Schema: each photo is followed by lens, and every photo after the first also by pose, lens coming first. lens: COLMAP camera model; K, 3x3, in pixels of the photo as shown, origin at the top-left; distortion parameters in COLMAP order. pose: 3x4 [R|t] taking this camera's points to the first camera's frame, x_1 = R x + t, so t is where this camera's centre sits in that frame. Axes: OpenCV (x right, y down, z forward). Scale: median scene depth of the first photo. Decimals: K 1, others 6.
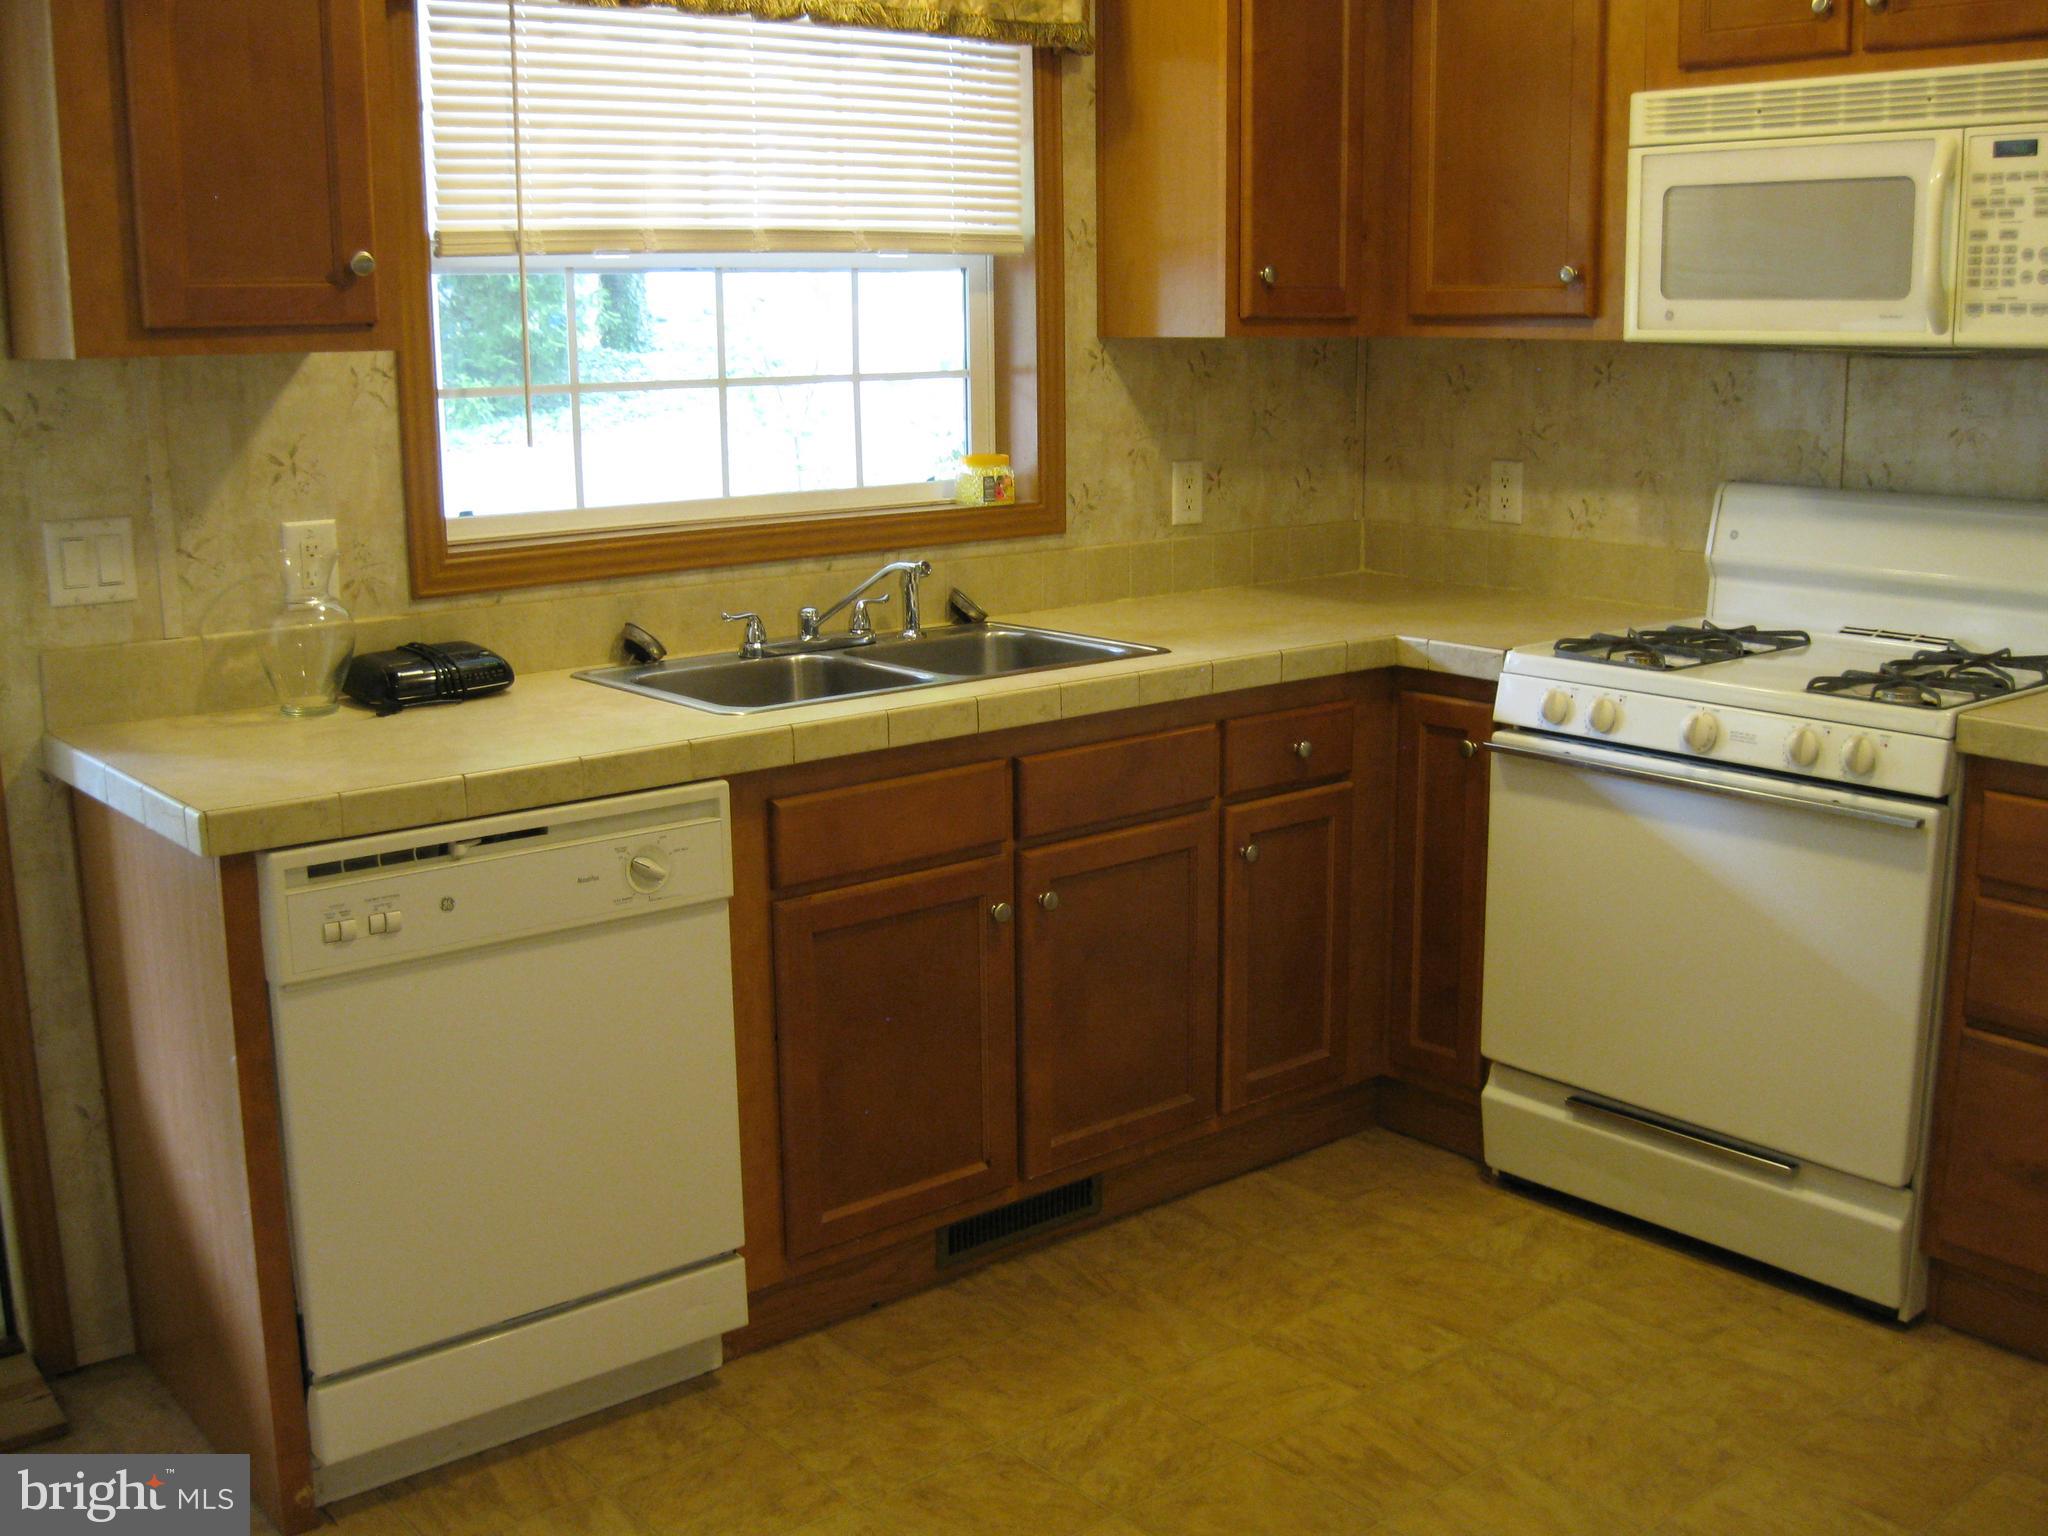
lens RADIAL K [[2112.1, 0, 1032.9], [0, 2112.1, 763.9], [0, 0, 1]] dist [-0.103552, 0.000000]
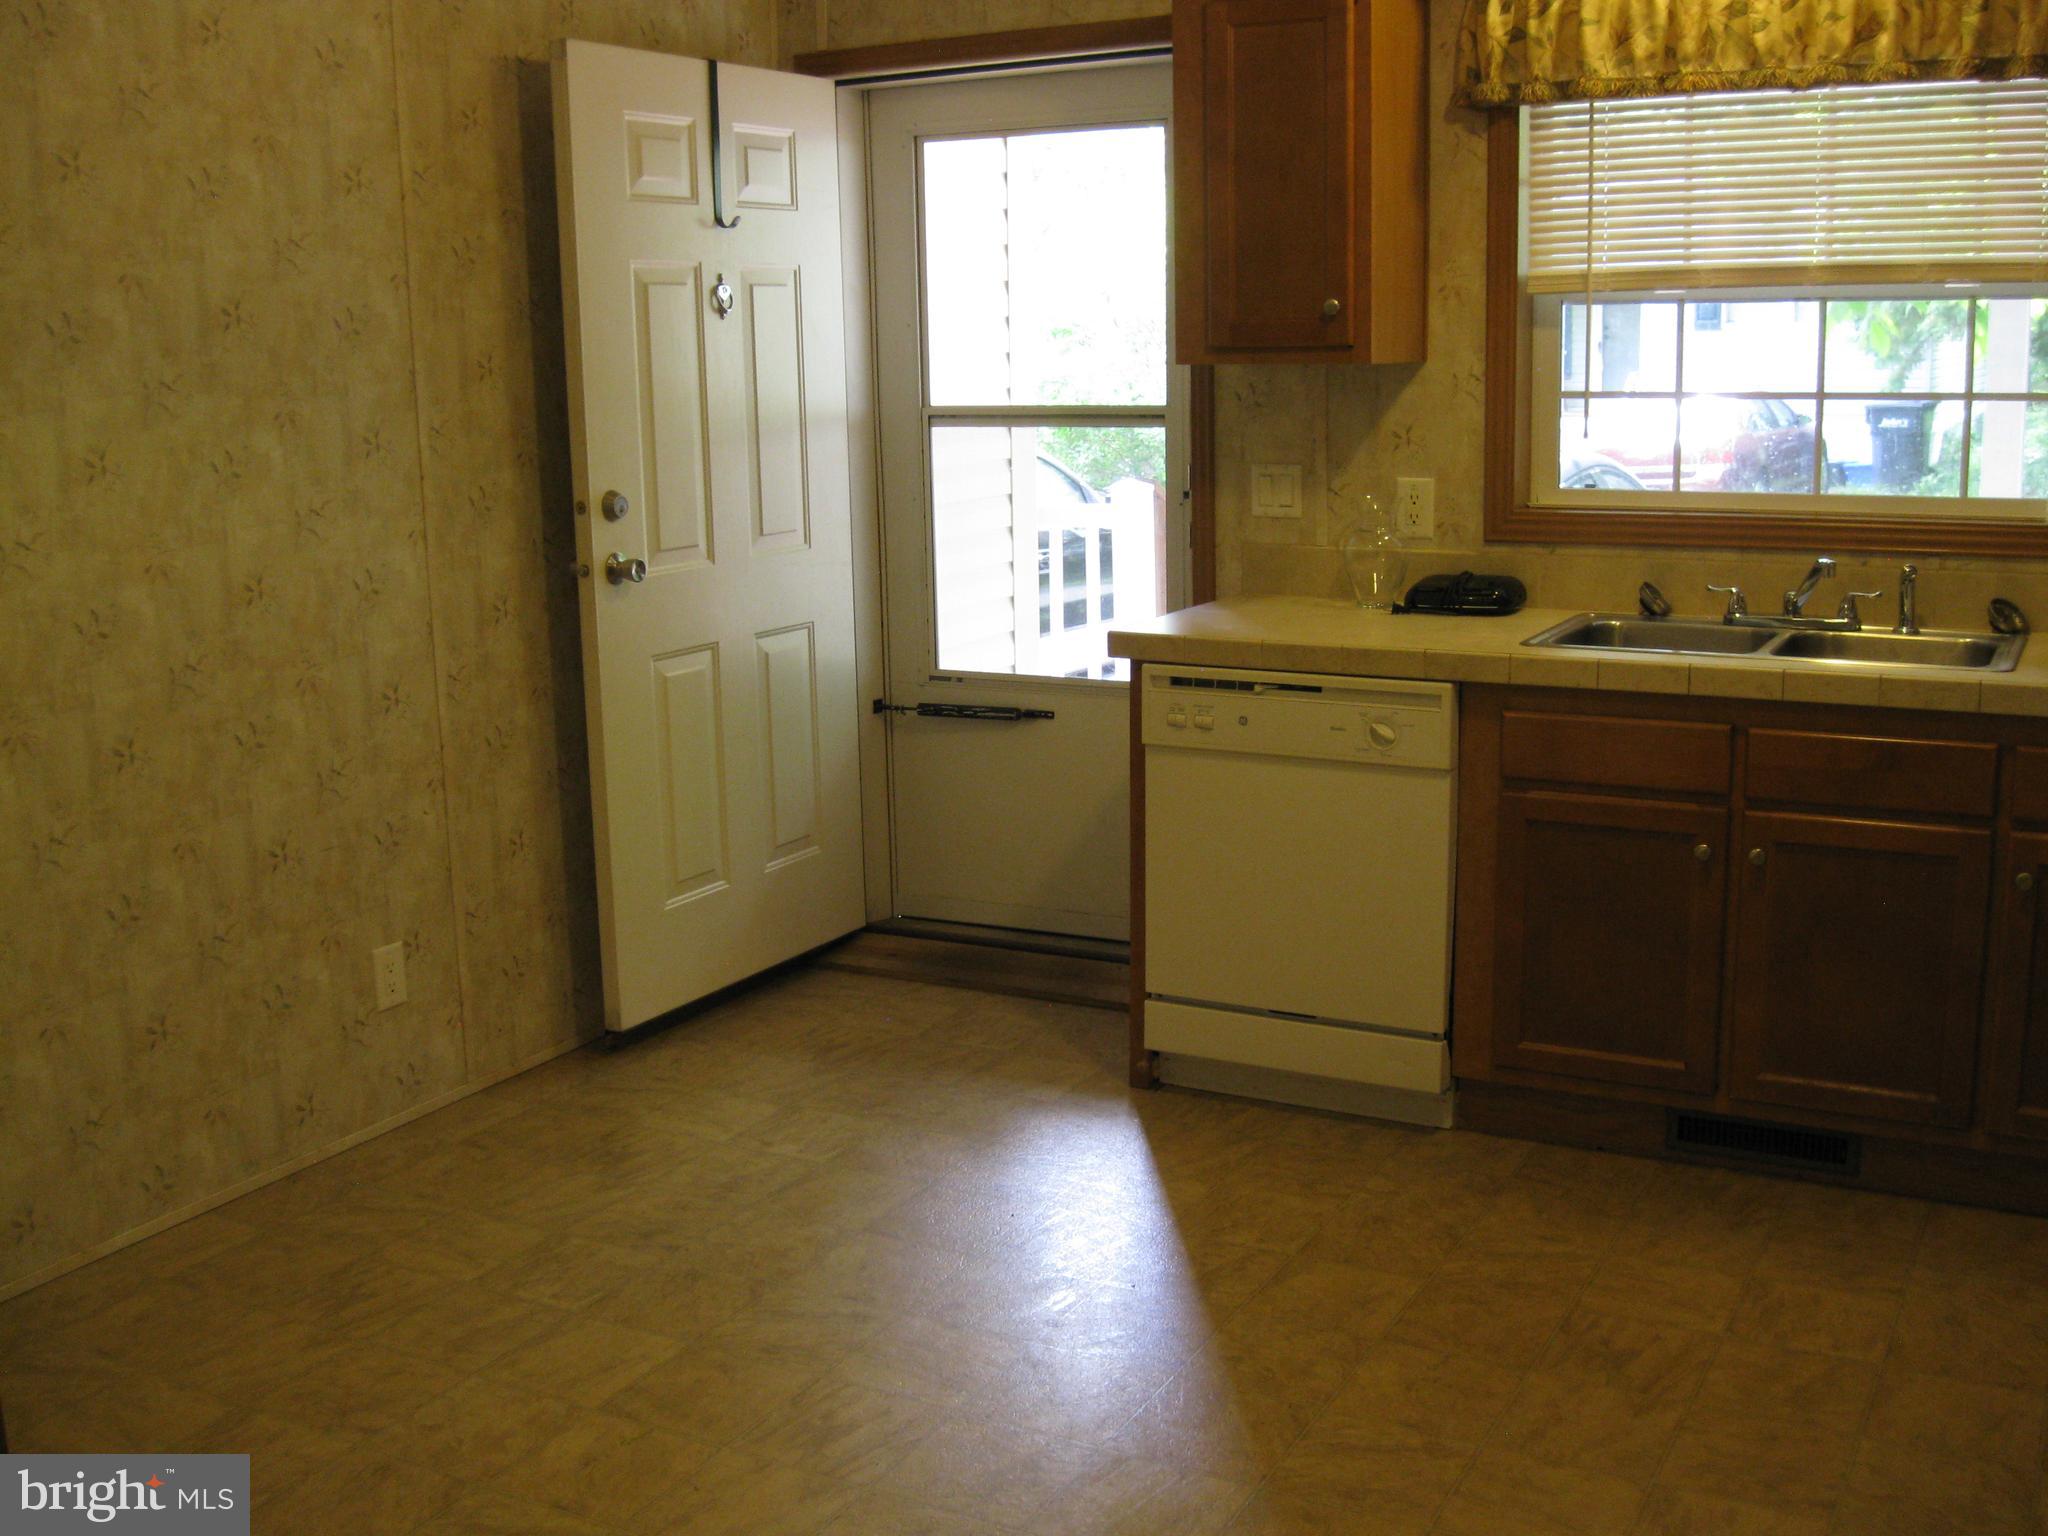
lens RADIAL K [[2112.1, 0, 1014.8], [0, 2112.1, 756.7], [0, 0, 1]] dist [-0.103552, 0.000000]
pose [[0.360841, 0.181994, -0.914698, 0.855795], [-0.173082, 0.976805, 0.126071, -0.058642], [0.916426, 0.112826, 0.383971, 0.189248]]
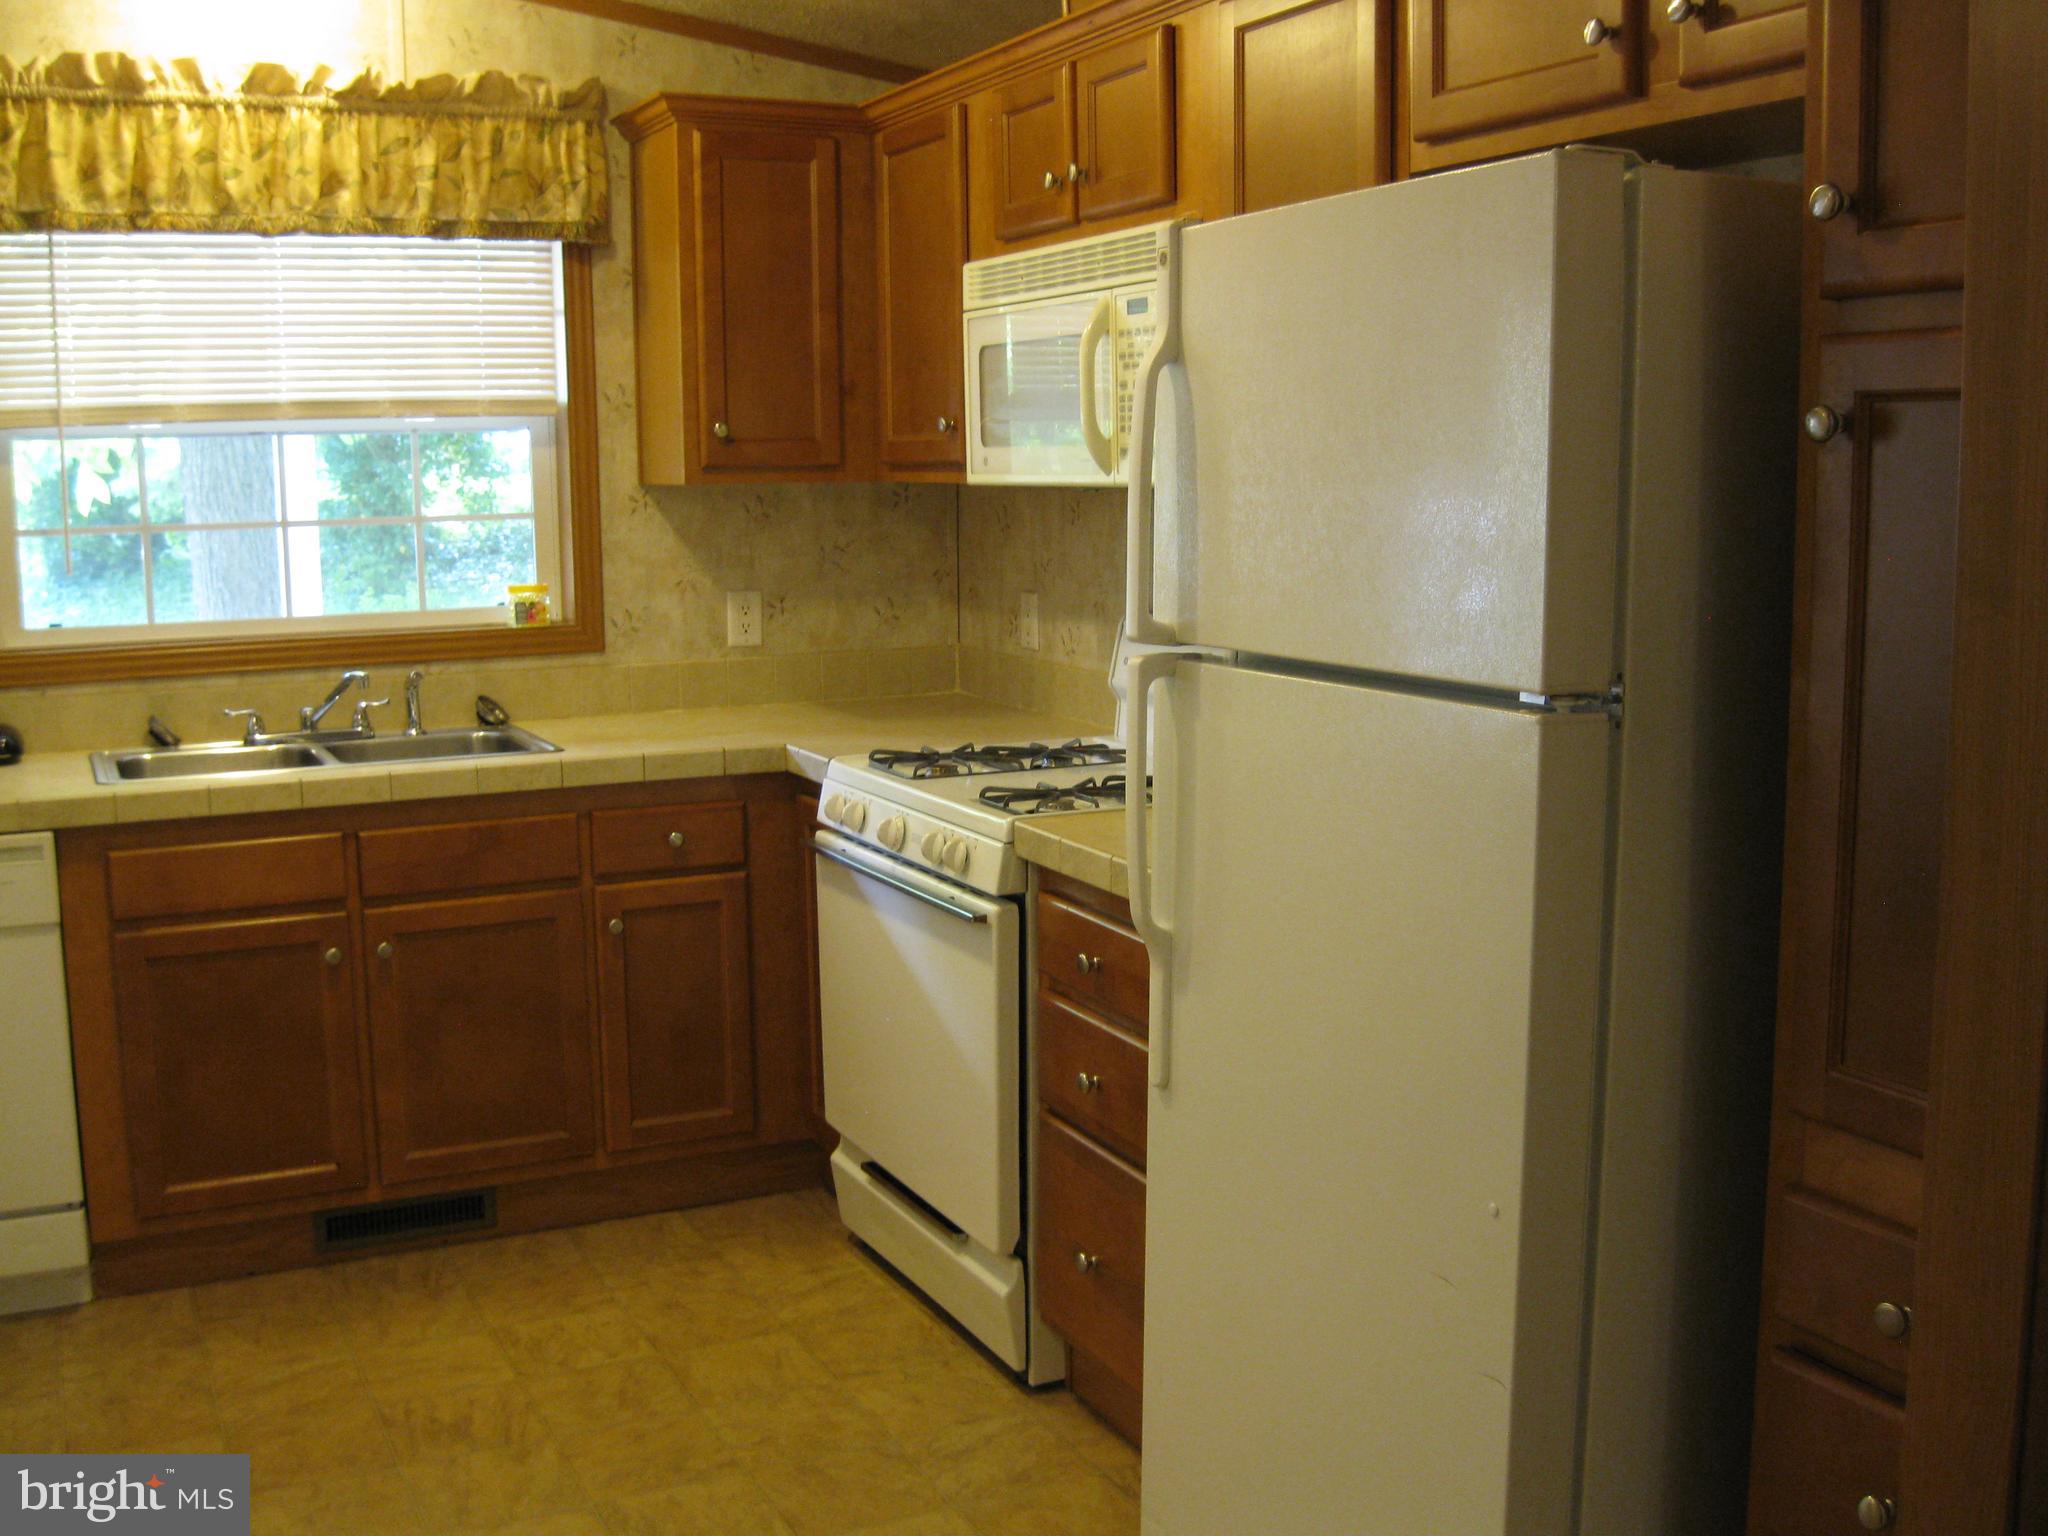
lens RADIAL K [[2112.1, 0, 1027.4], [0, 2112.1, 766.3], [0, 0, 1]] dist [-0.103552, 0.000000]
pose [[0.969900, 0.032125, -0.241376, 0.631405], [-0.046519, 0.997447, -0.054174, 0.006863], [0.239019, 0.063772, 0.968918, -0.077168]]
